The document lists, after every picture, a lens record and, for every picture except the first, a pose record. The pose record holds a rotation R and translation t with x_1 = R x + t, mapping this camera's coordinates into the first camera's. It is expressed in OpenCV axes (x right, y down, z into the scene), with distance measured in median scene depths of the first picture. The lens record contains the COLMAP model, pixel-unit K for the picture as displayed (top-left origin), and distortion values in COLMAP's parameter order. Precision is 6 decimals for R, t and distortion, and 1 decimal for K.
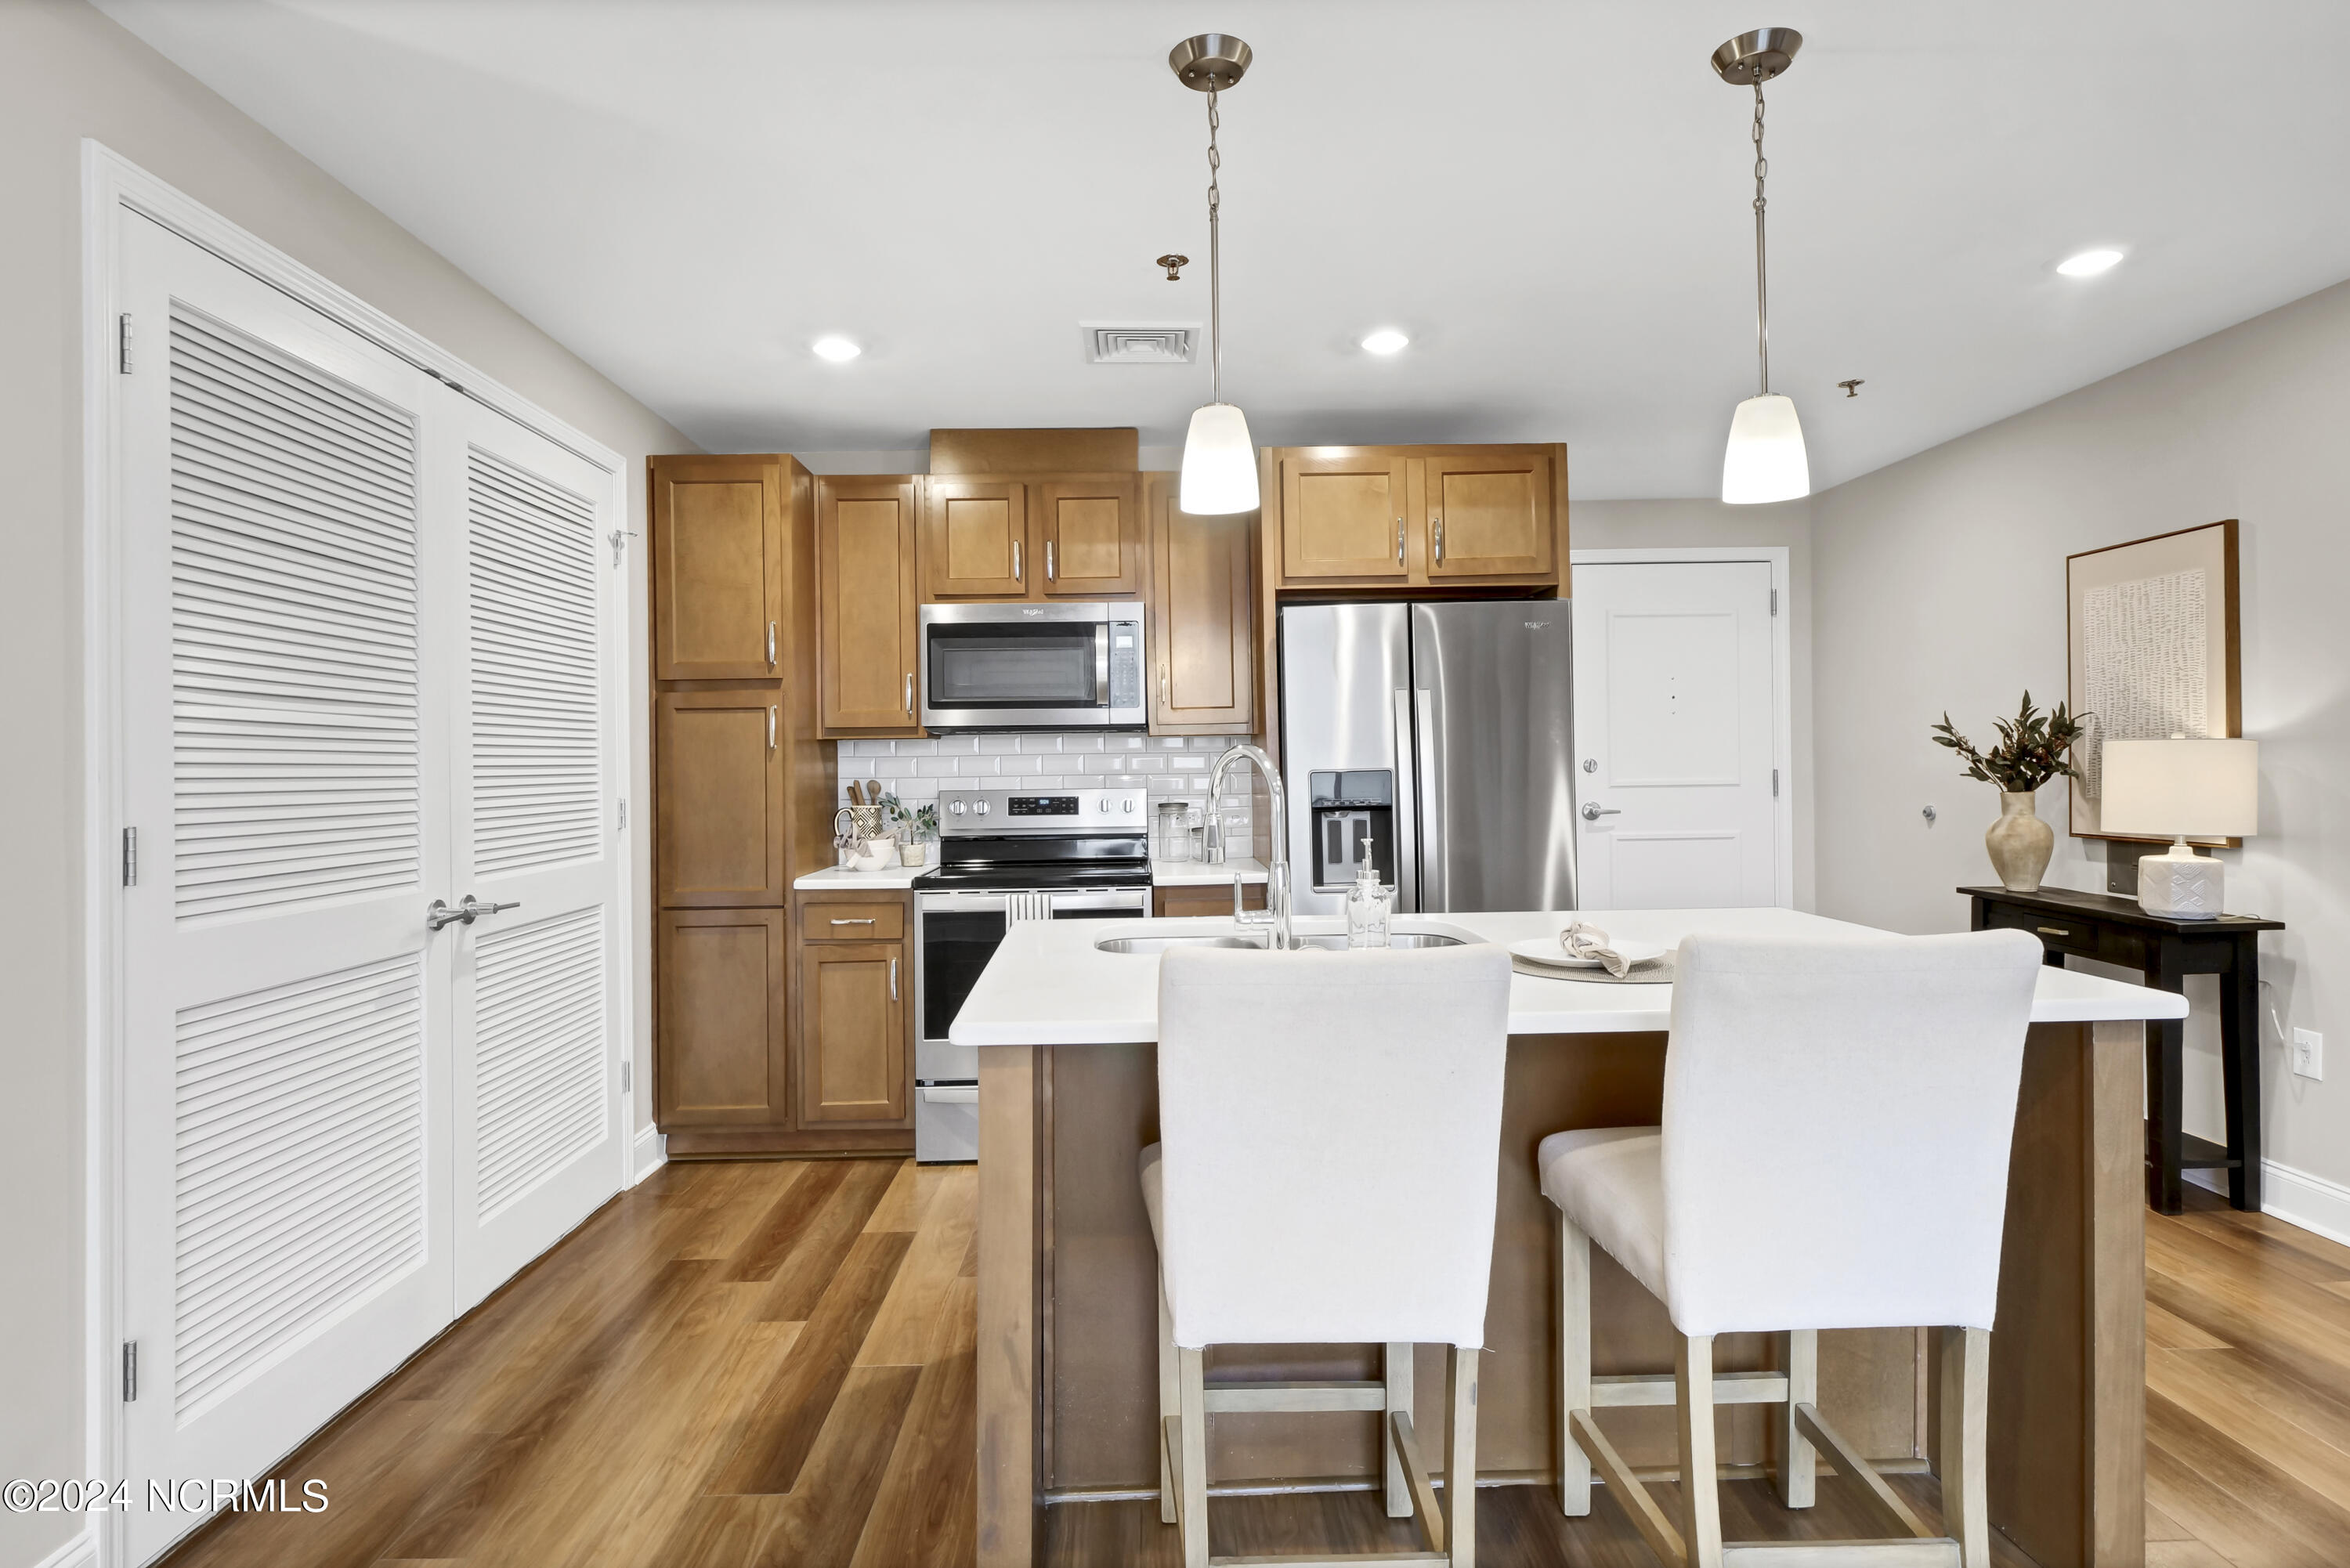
lens RADIAL K [[1244.1, 0, 1163.7], [0, 1244.1, 765.7], [0, 0, 1]] dist [-0.003094, 0.000207]
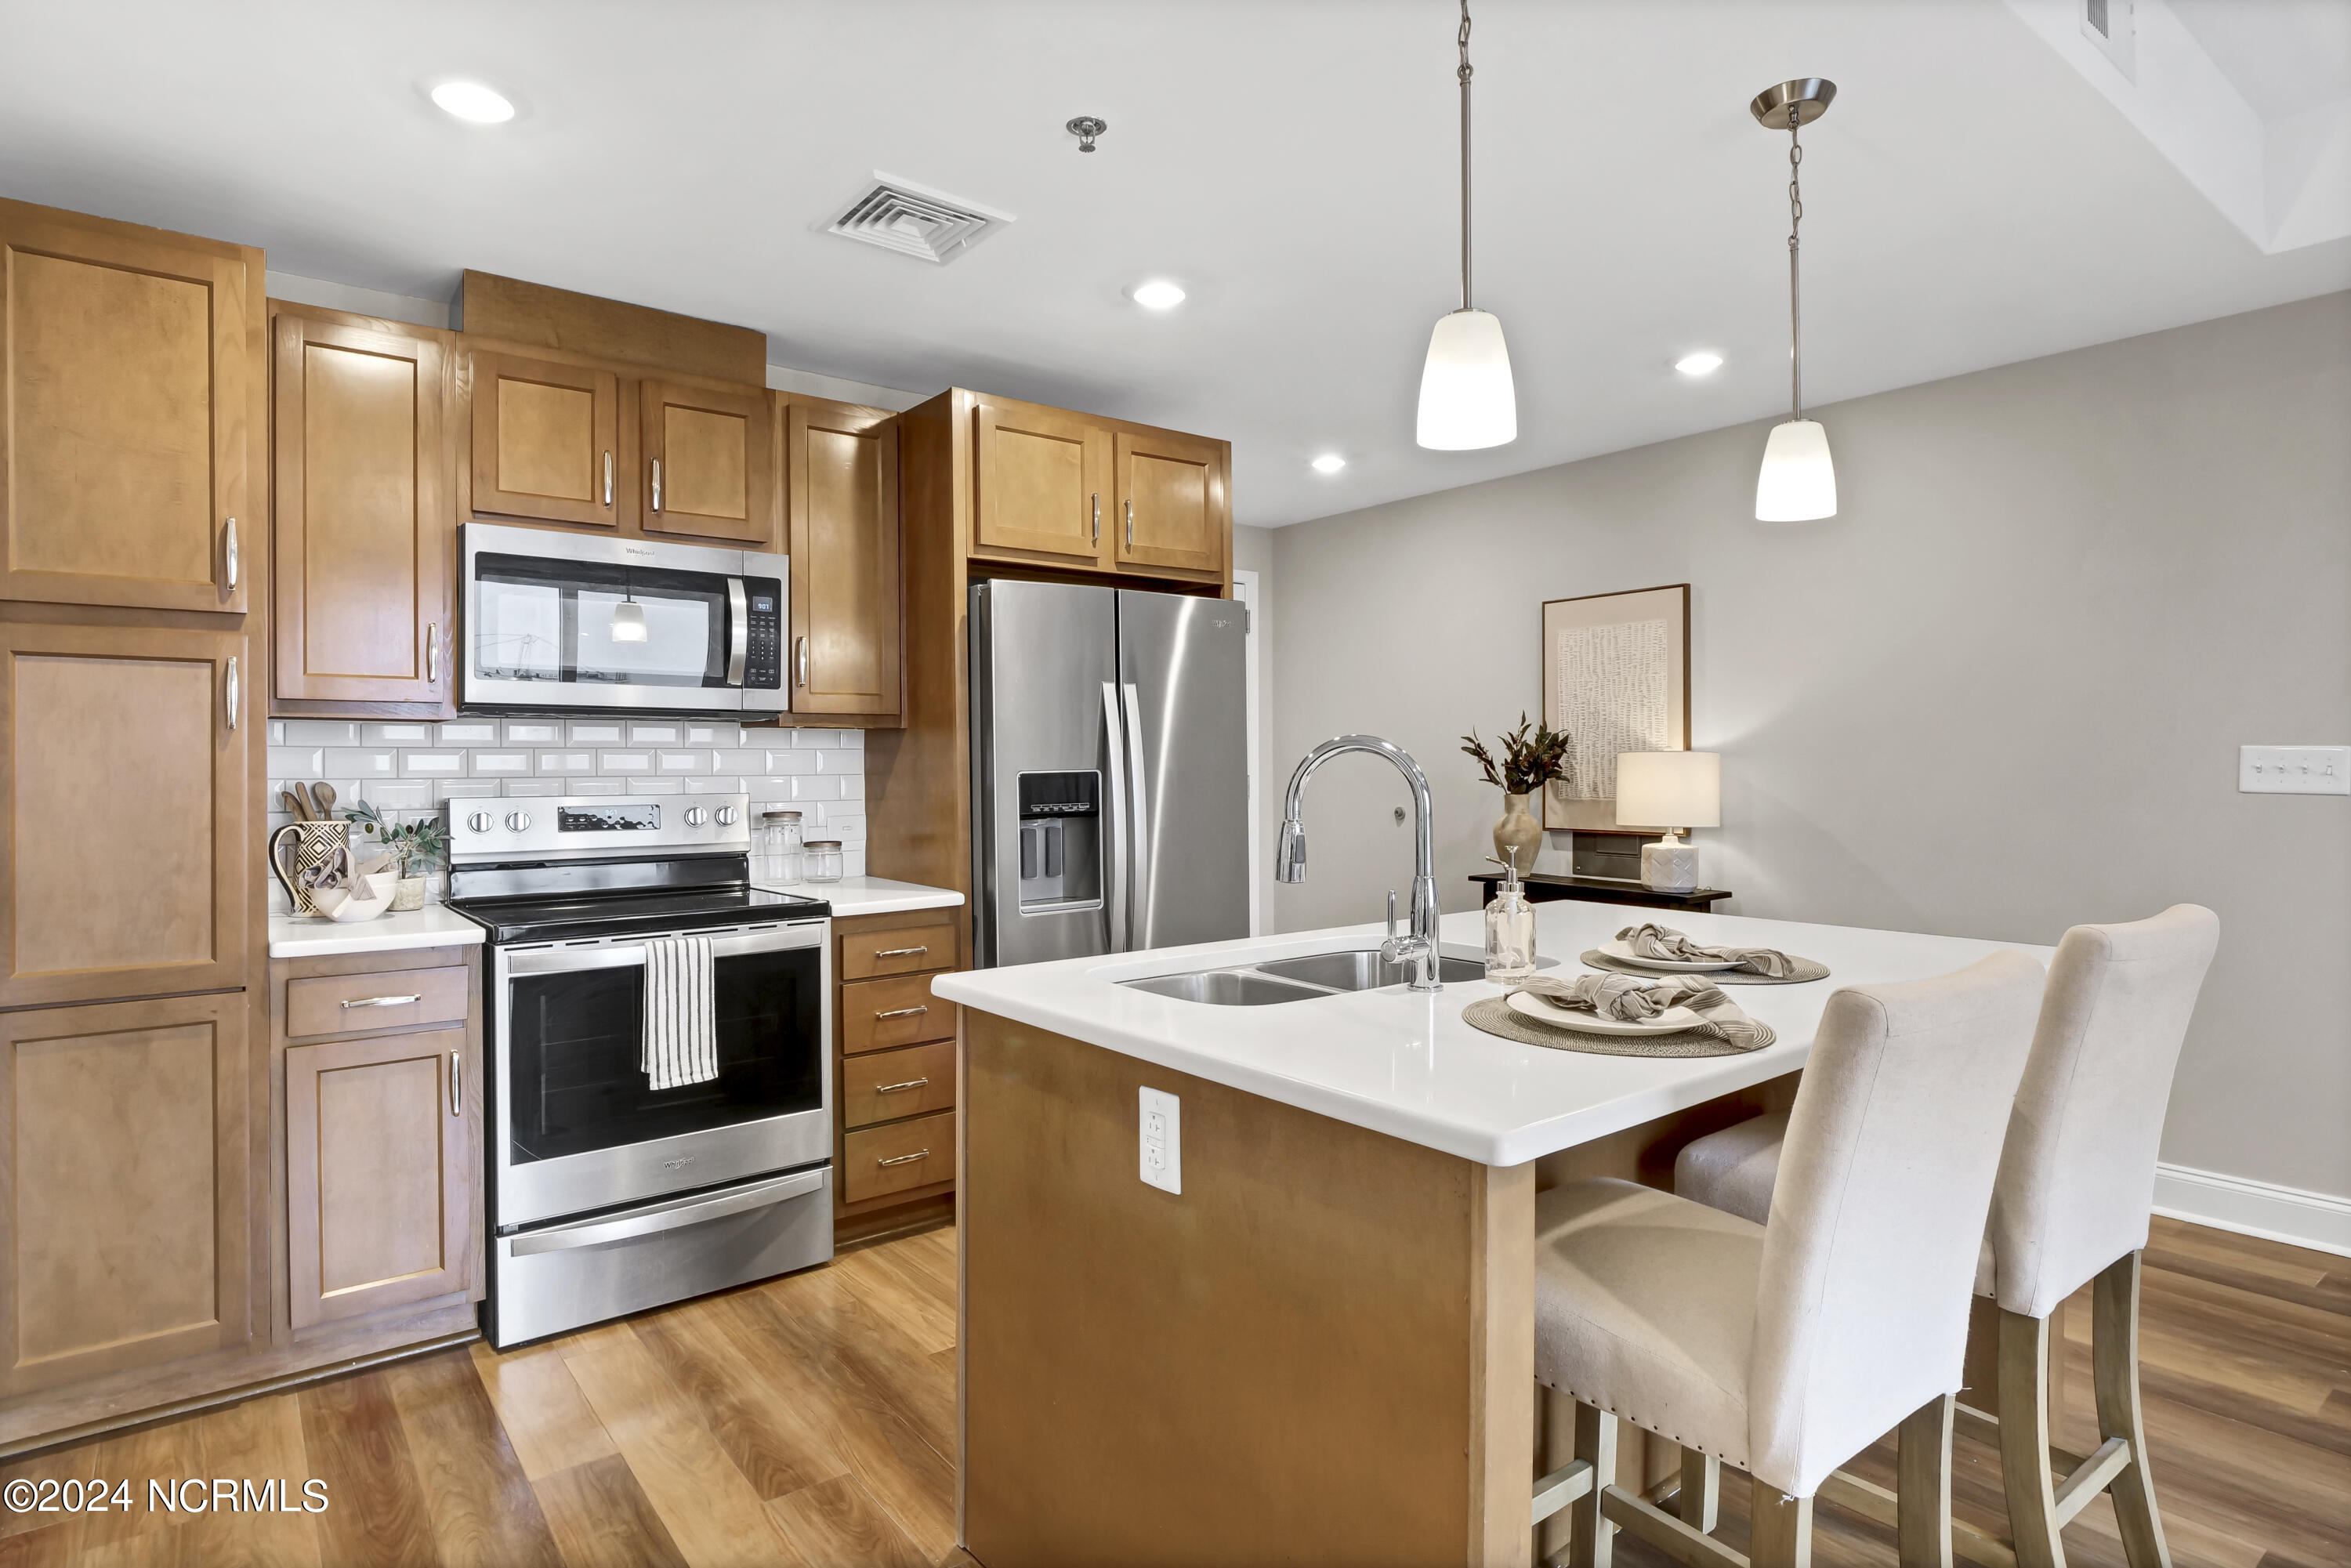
lens RADIAL K [[1244.7, 0, 1163.4], [0, 1244.7, 774.1], [0, 0, 1]] dist [-0.003094, 0.000207]
pose [[0.803600, 0.006572, 0.595134, -0.308328], [-0.007151, 0.999973, -0.001387, 0.005894], [-0.595127, -0.003141, 0.803625, 0.241004]]
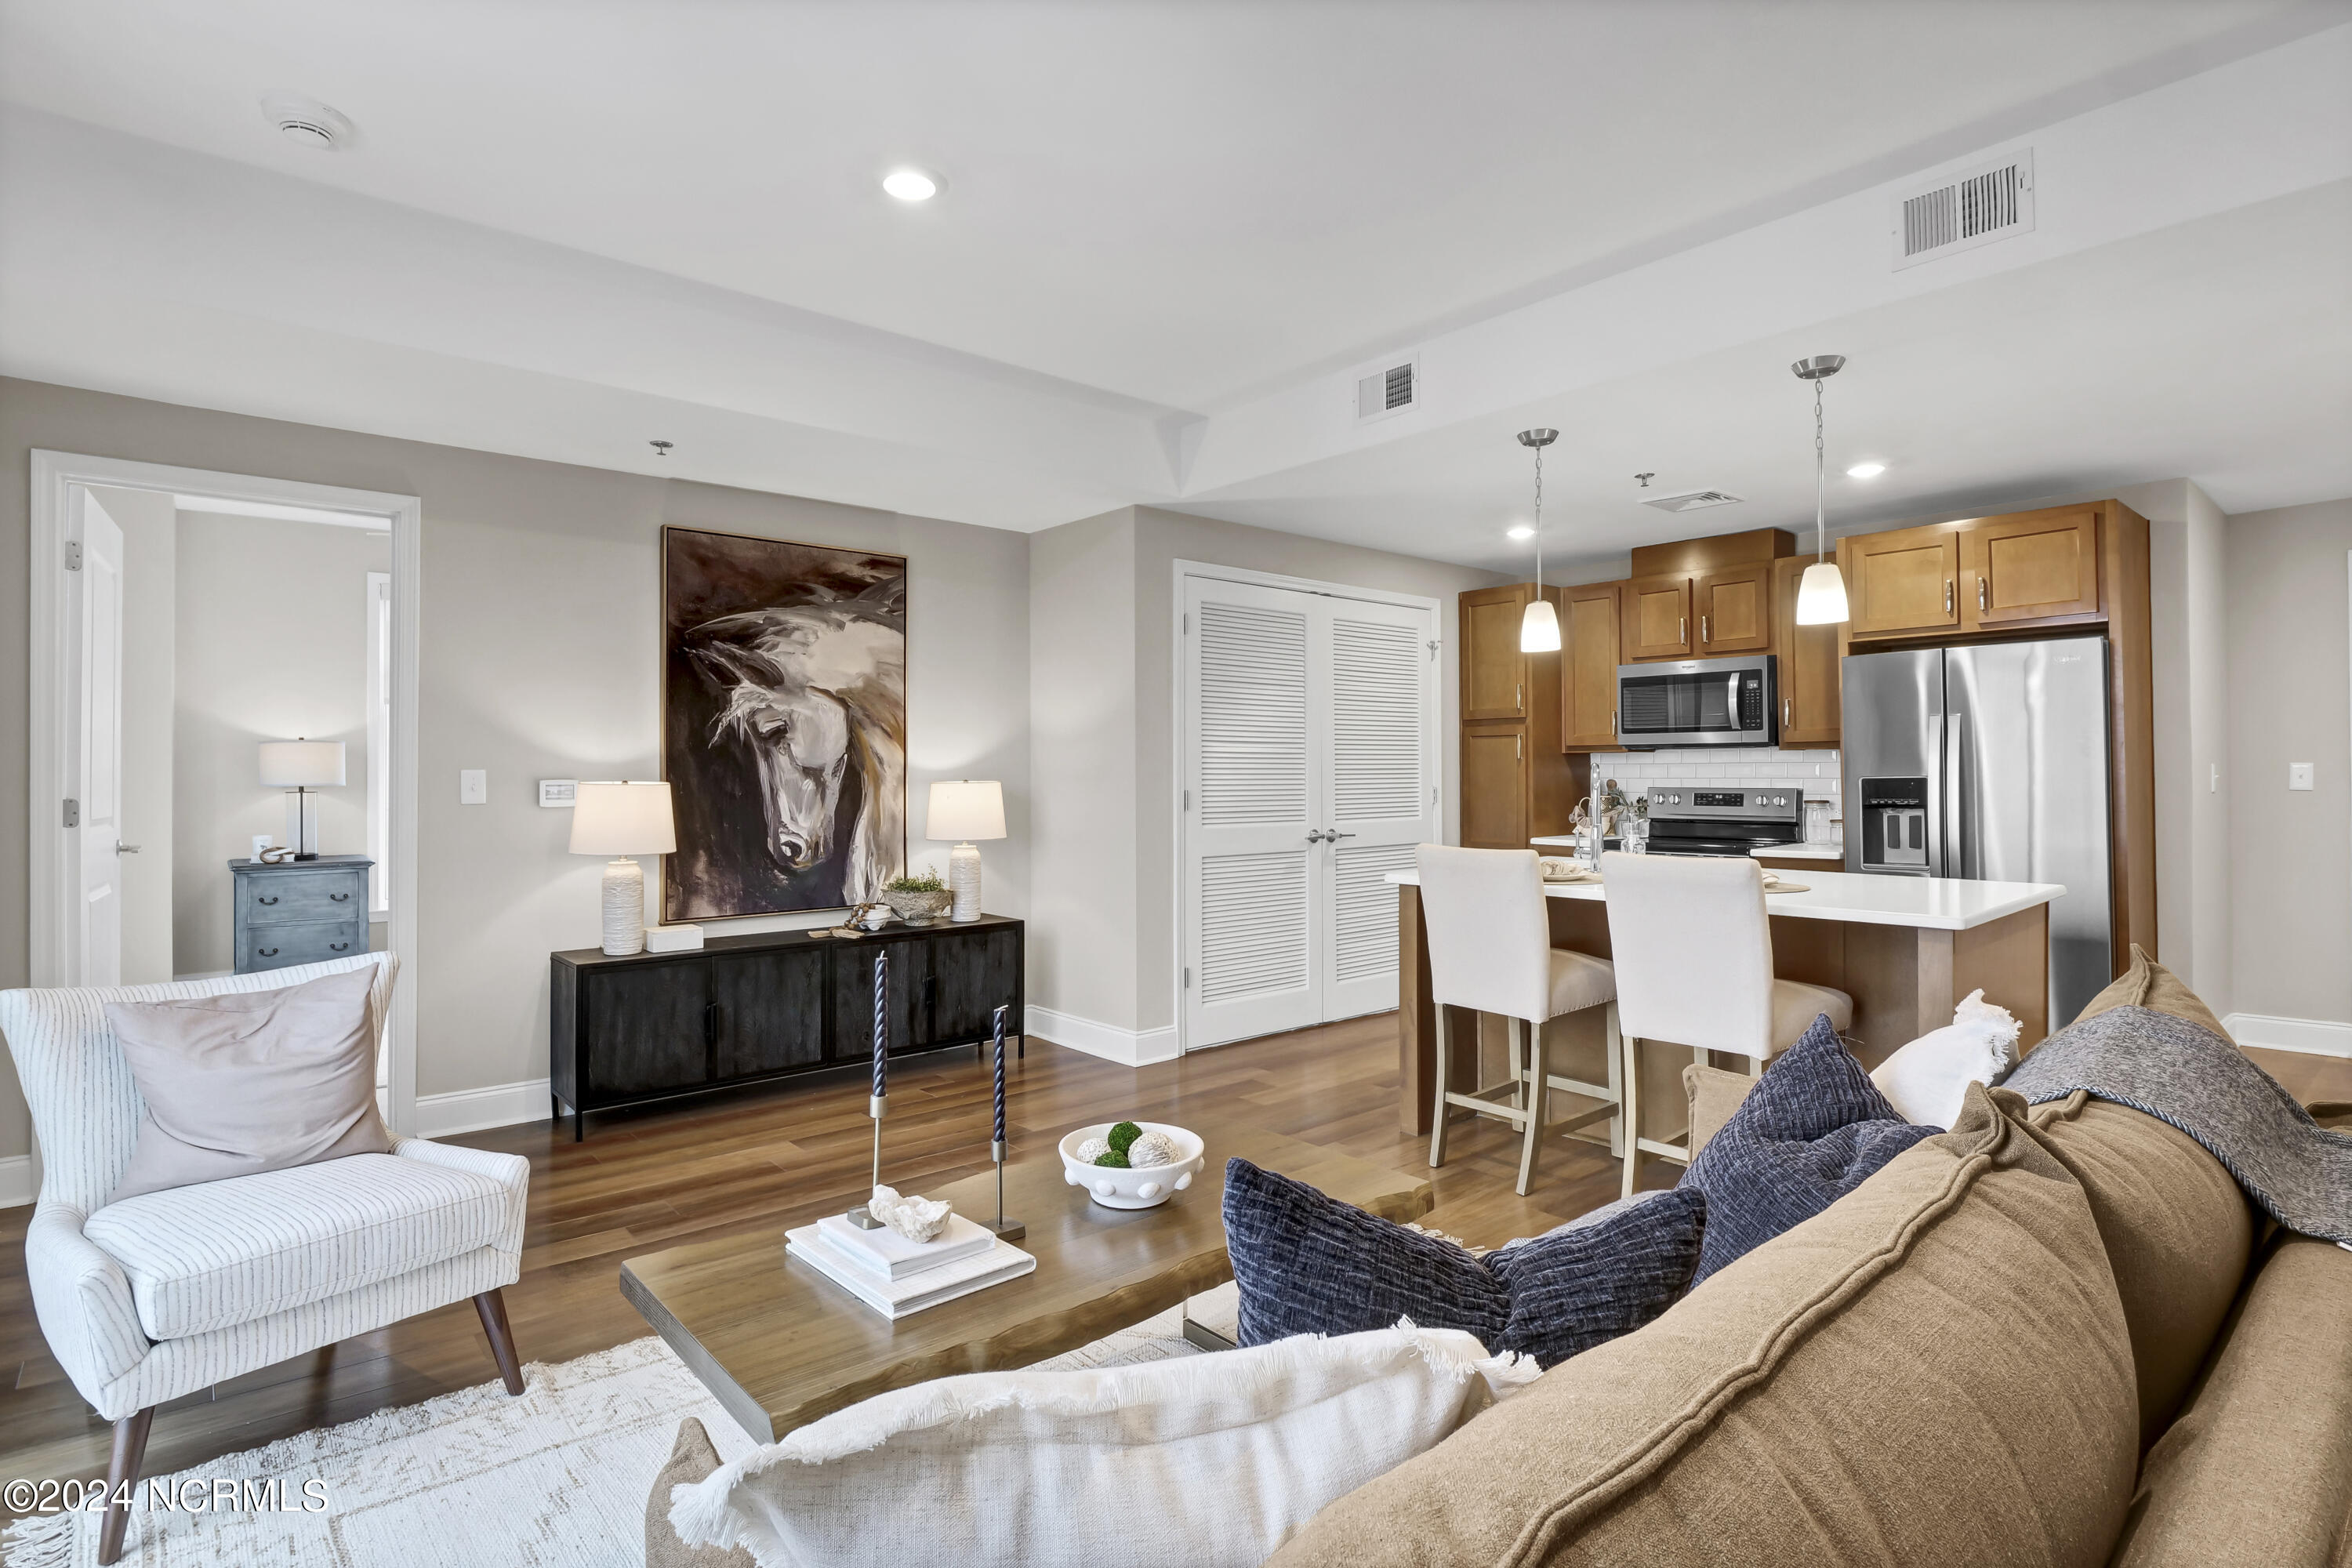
lens RADIAL K [[1169.8, 0, 1163.9], [0, 1169.8, 762.4], [0, 0, 1]] dist [-0.002352, -0.006532]
pose [[0.640126, 0.006105, -0.768246, 0.591847], [-0.005875, 0.999978, 0.003051, -0.011691], [0.768248, 0.002560, 0.640148, -0.381029]]
